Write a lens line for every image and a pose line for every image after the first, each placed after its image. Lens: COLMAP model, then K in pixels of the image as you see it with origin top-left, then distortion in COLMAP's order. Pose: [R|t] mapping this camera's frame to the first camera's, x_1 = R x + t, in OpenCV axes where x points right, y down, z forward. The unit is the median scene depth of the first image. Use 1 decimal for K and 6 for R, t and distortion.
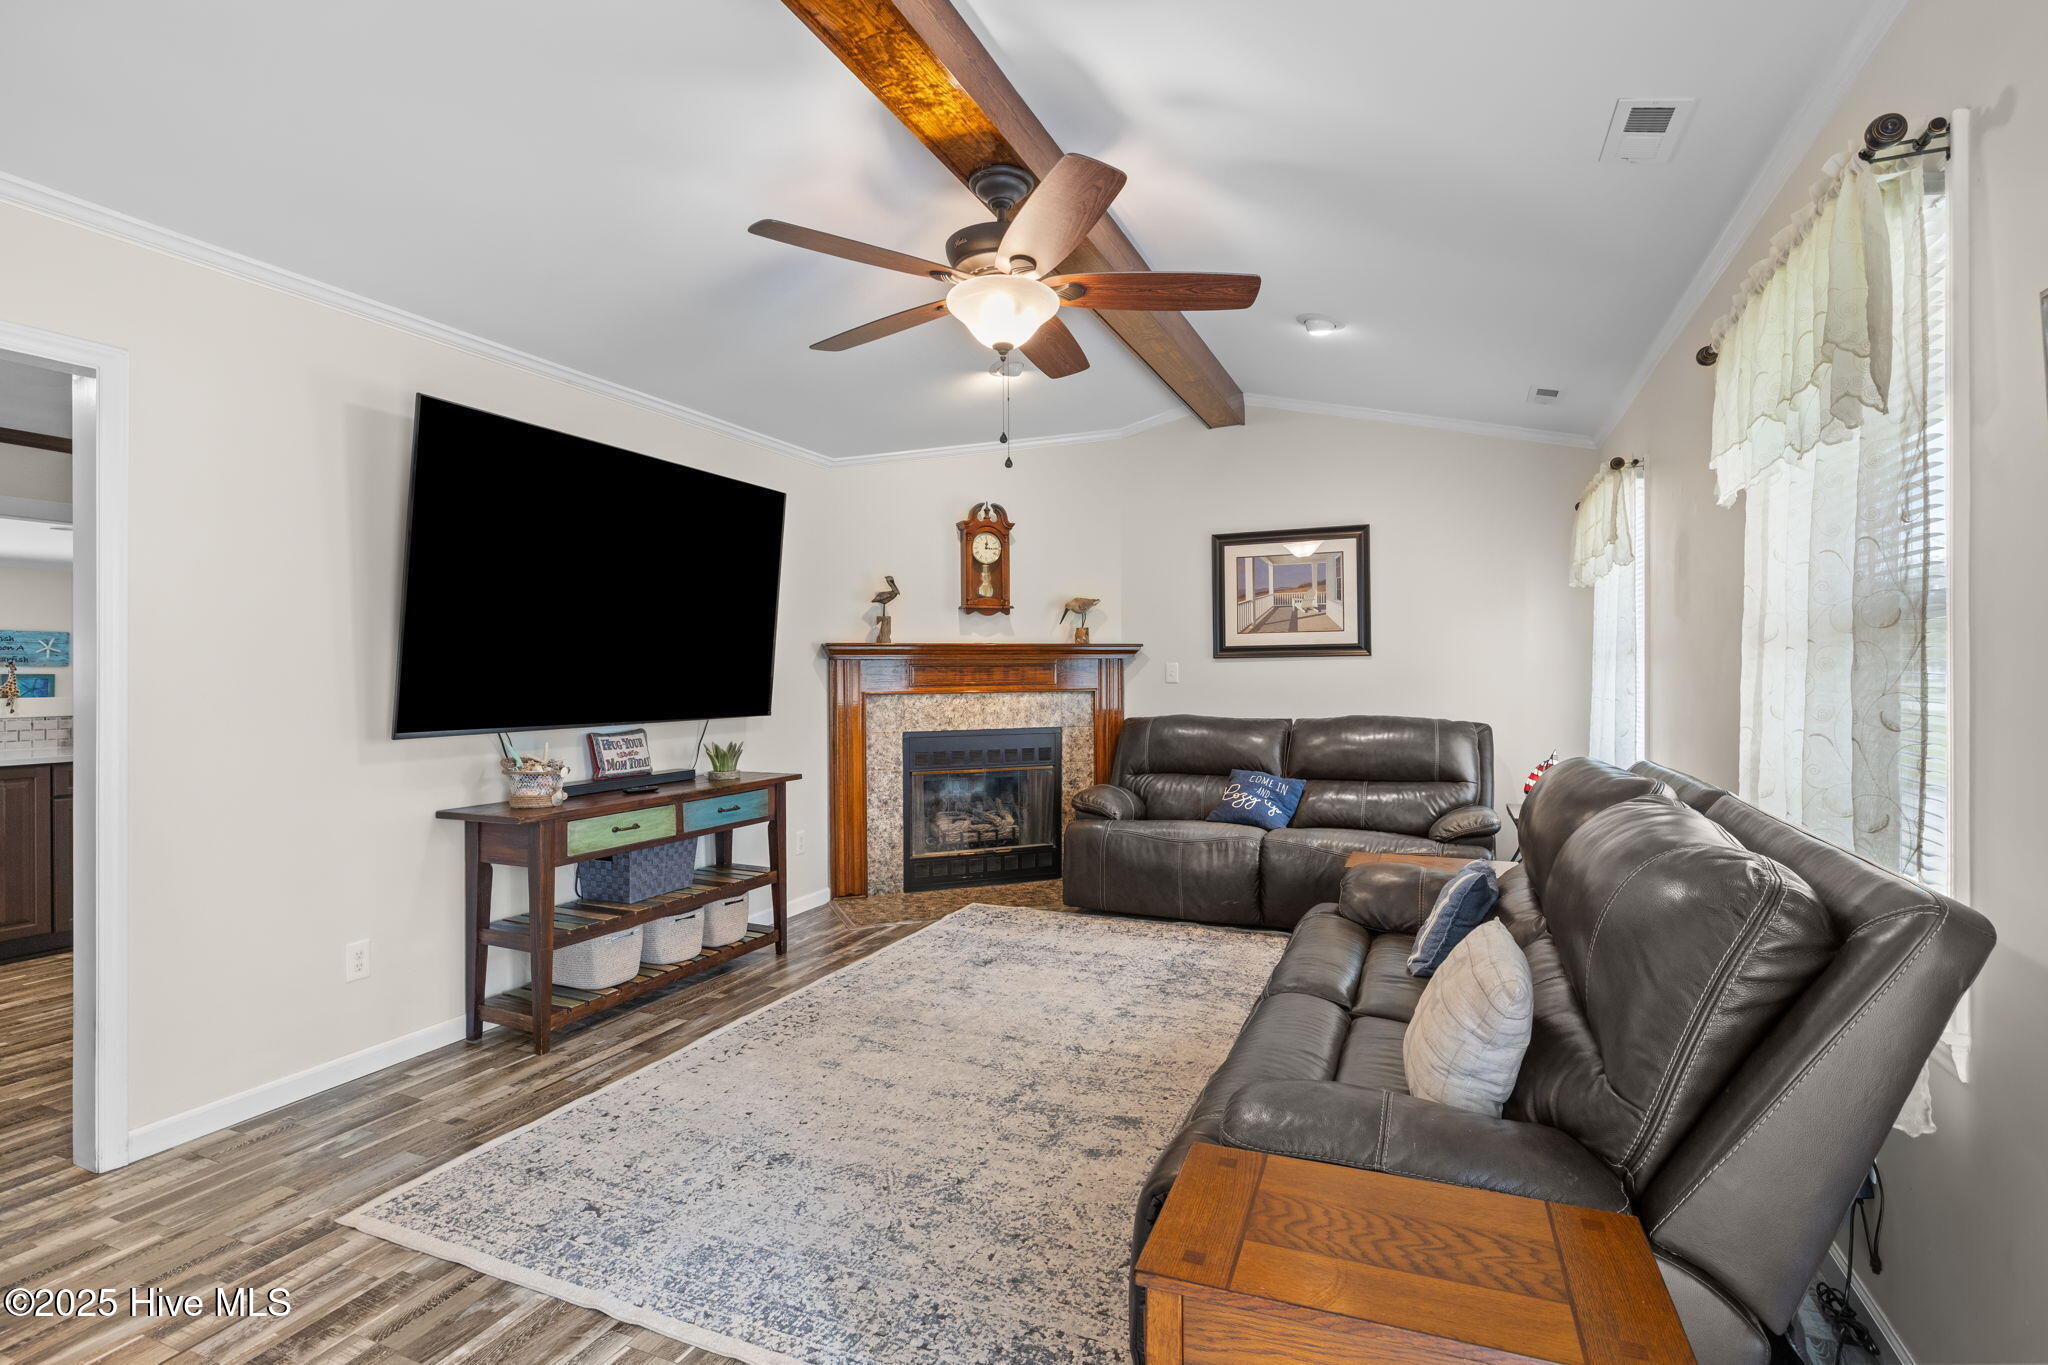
lens RADIAL K [[985.0, 0, 1030.0], [0, 985.0, 677.9], [0, 0, 1]] dist [-0.003585, -0.000070]
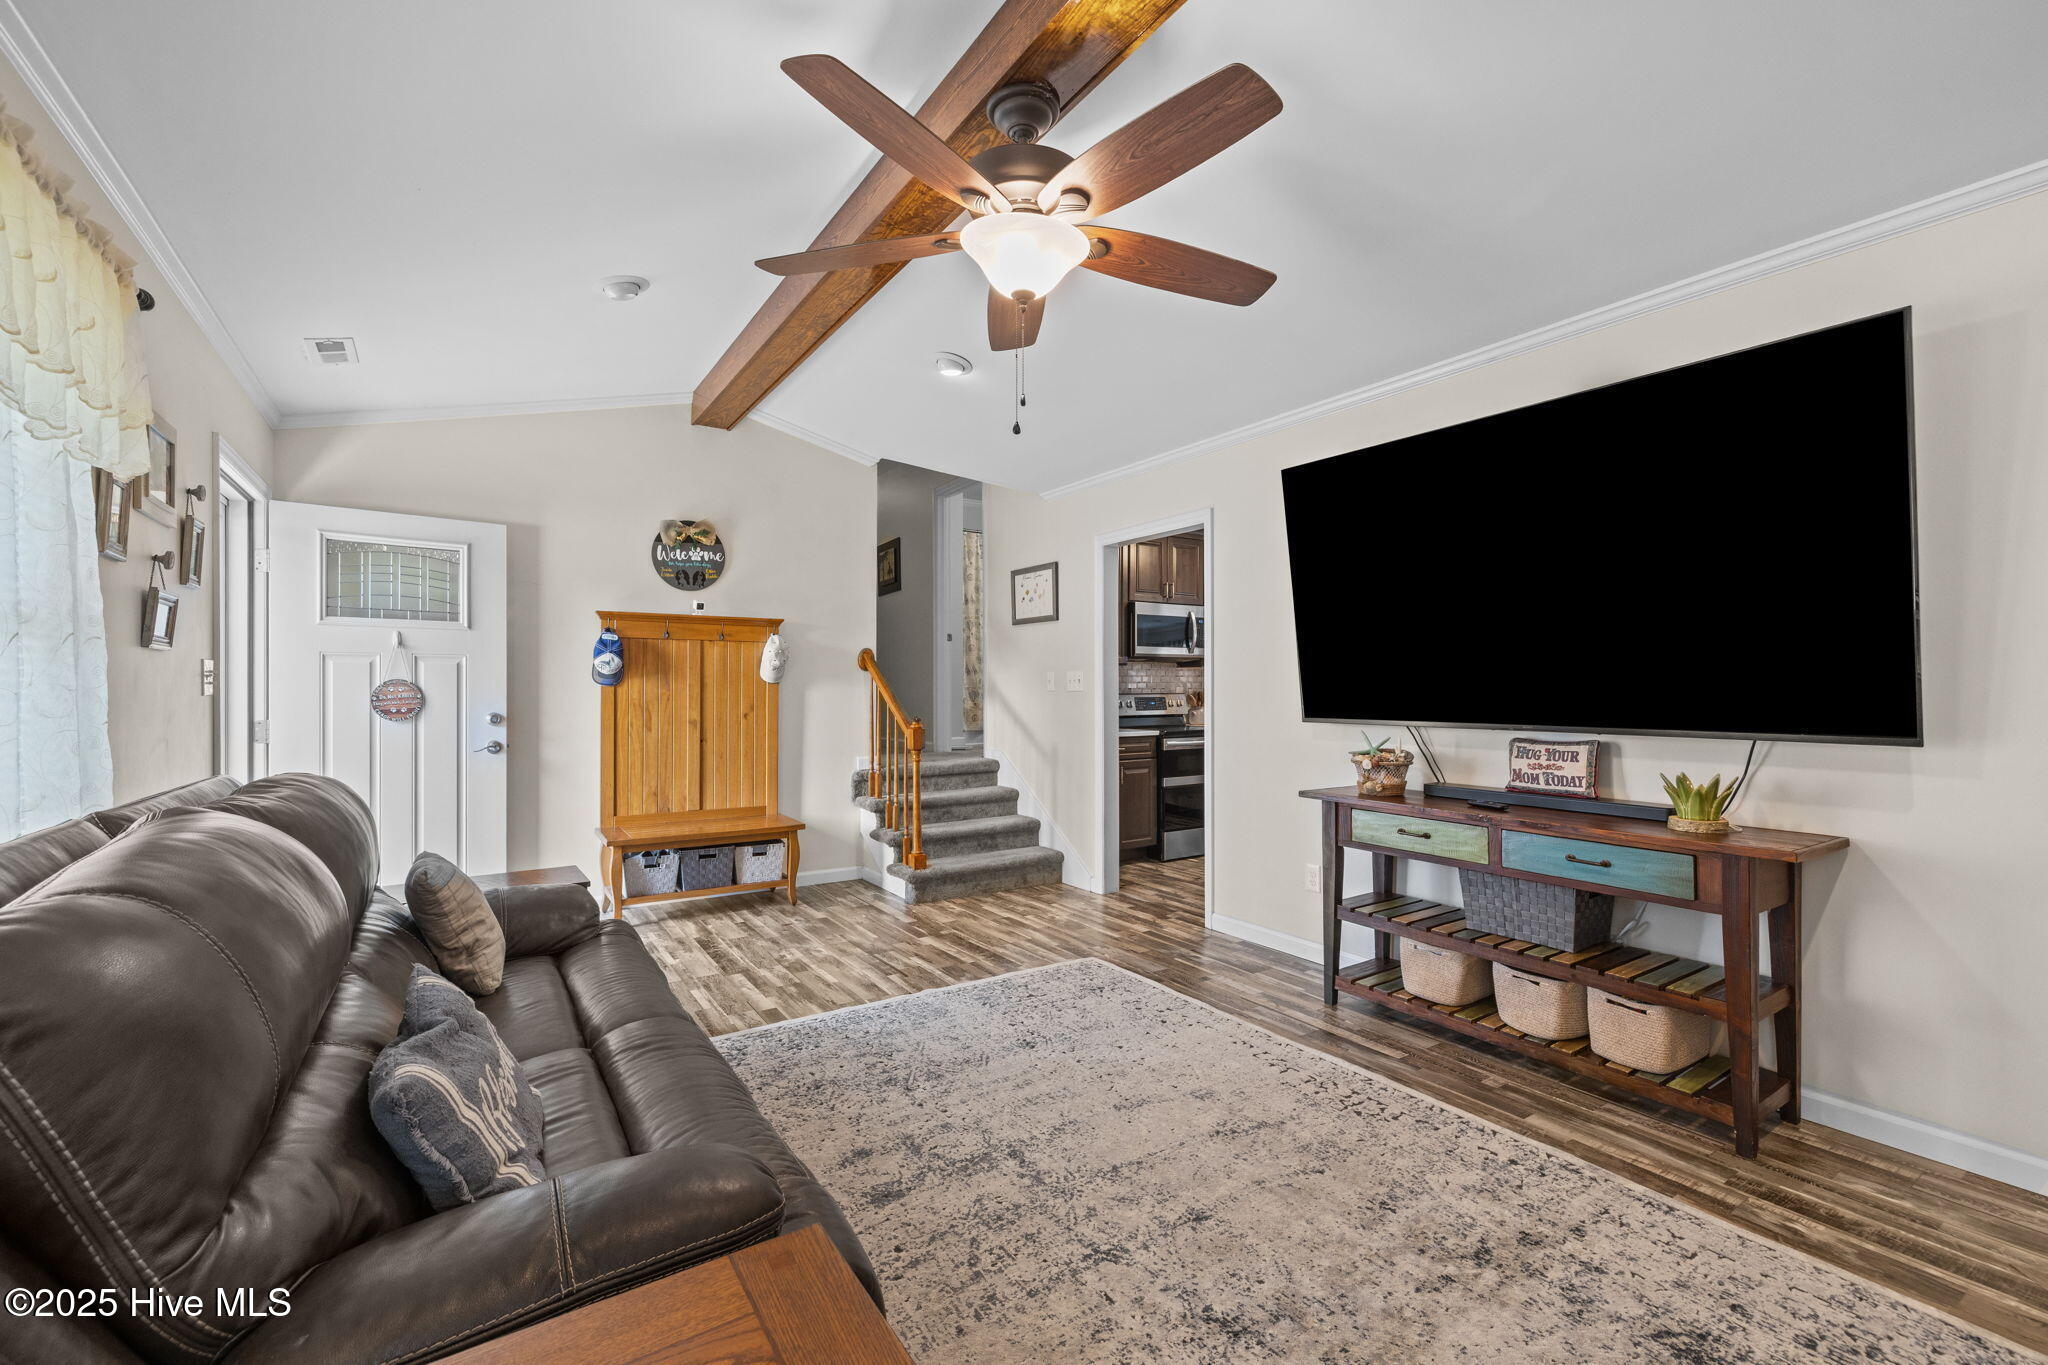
lens RADIAL K [[876.3, 0, 1023.8], [0, 876.3, 688.0], [0, 0, 1]] dist [0.002619, 0.000223]
pose [[-0.560401, 0.006381, -0.828197, 0.453644], [0.000956, 0.999975, 0.007057, 0.004831], [0.828221, 0.003163, -0.560393, 1.052340]]
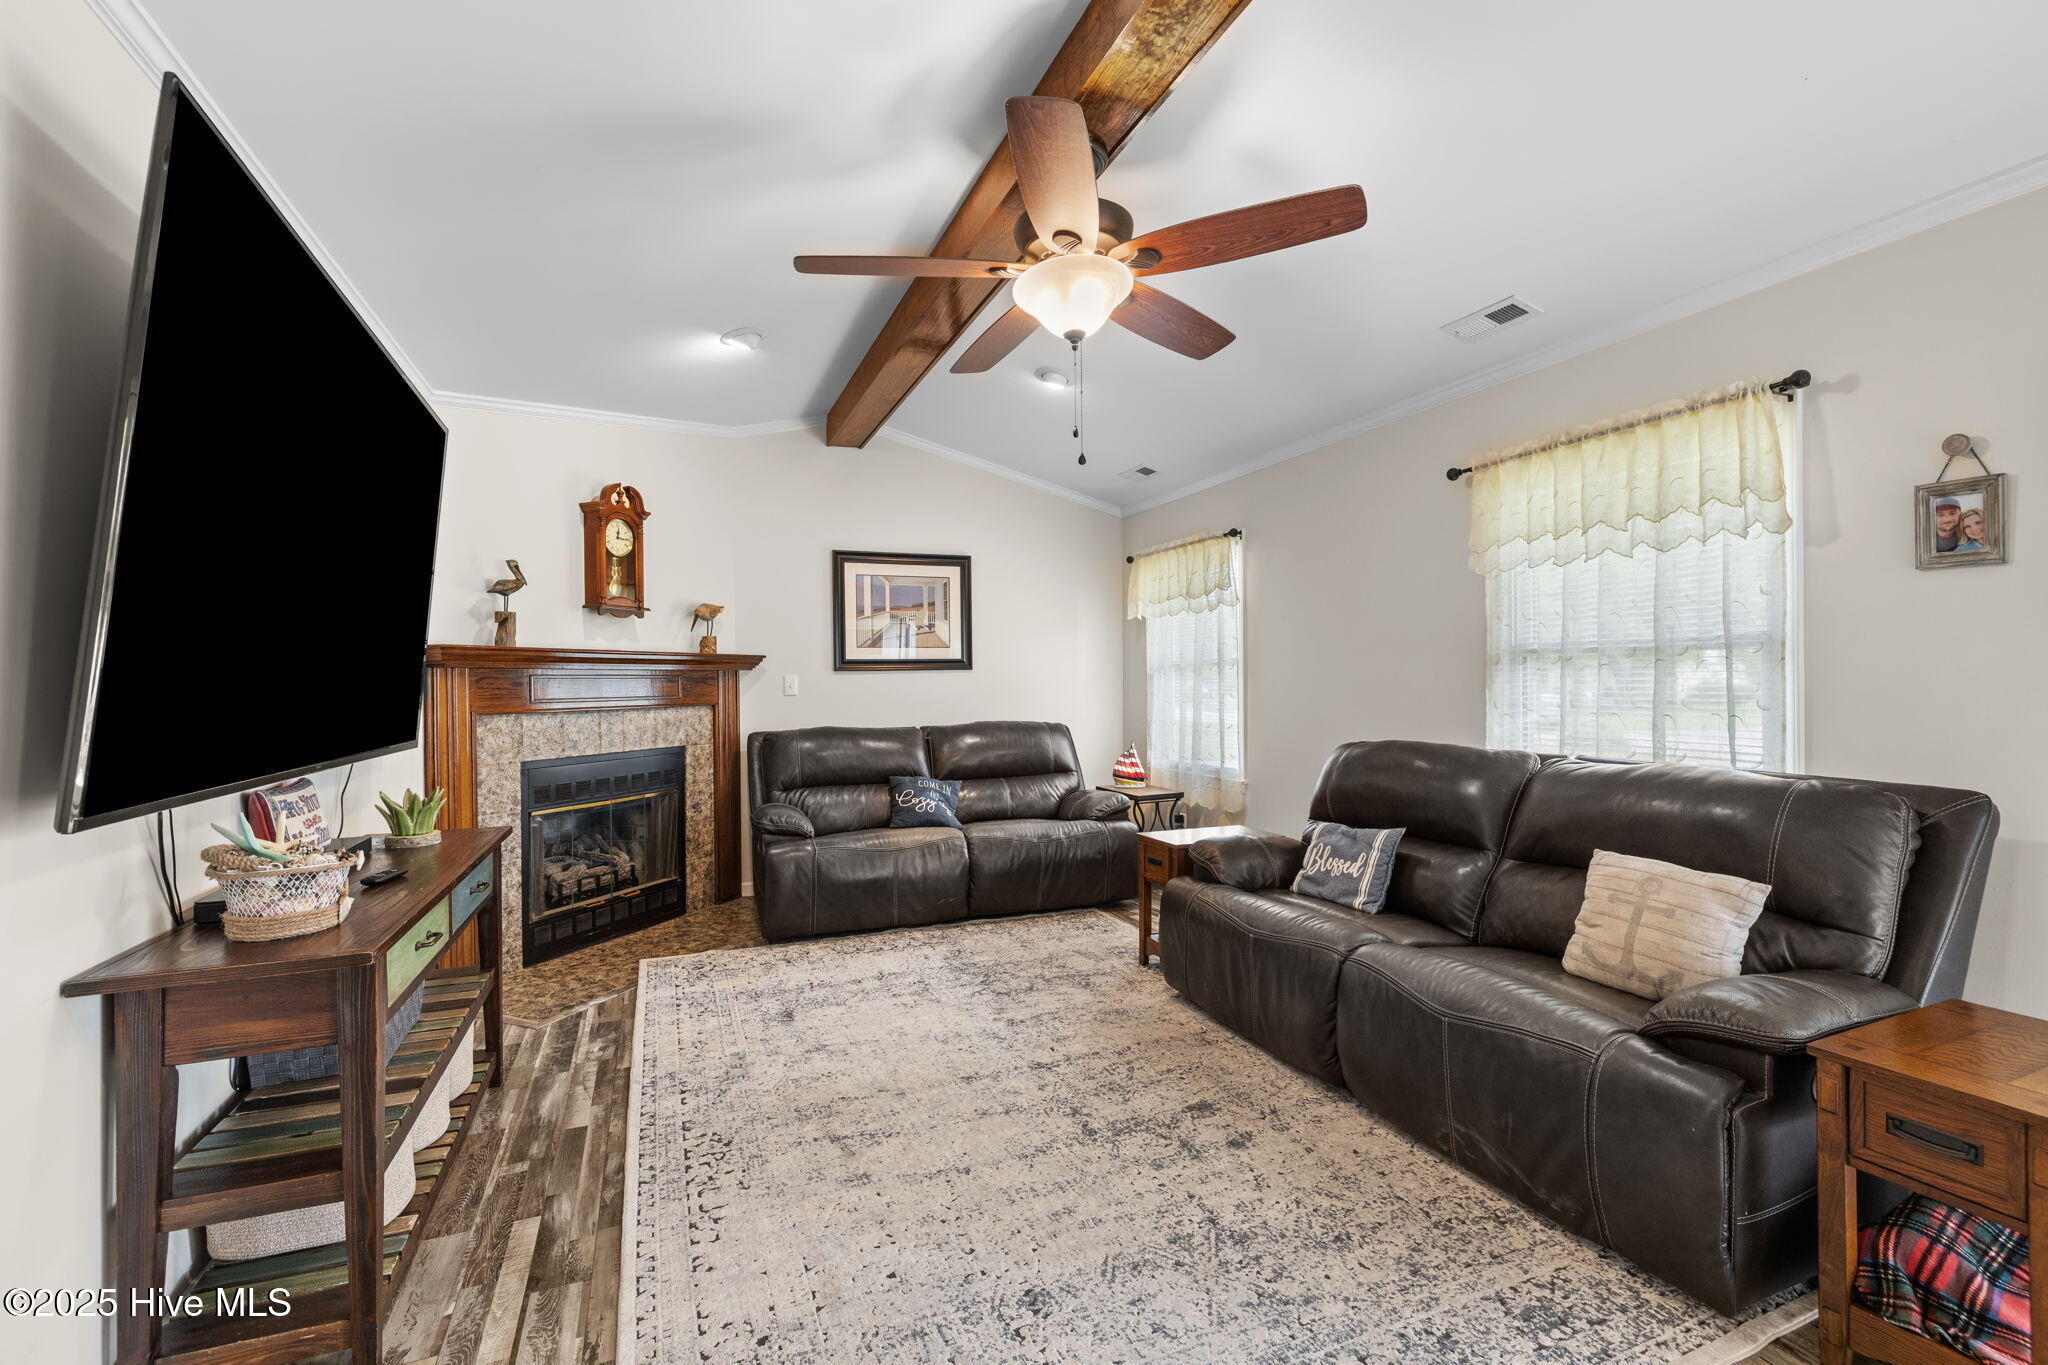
lens RADIAL K [[876.3, 0, 1023.8], [0, 876.3, 688.0], [0, 0, 1]] dist [0.002619, 0.000223]
pose [[0.705705, -0.004794, 0.708490, -0.481399], [0.008565, 0.999962, -0.001765, 0.001631], [-0.708454, 0.007314, 0.705719, 0.325394]]
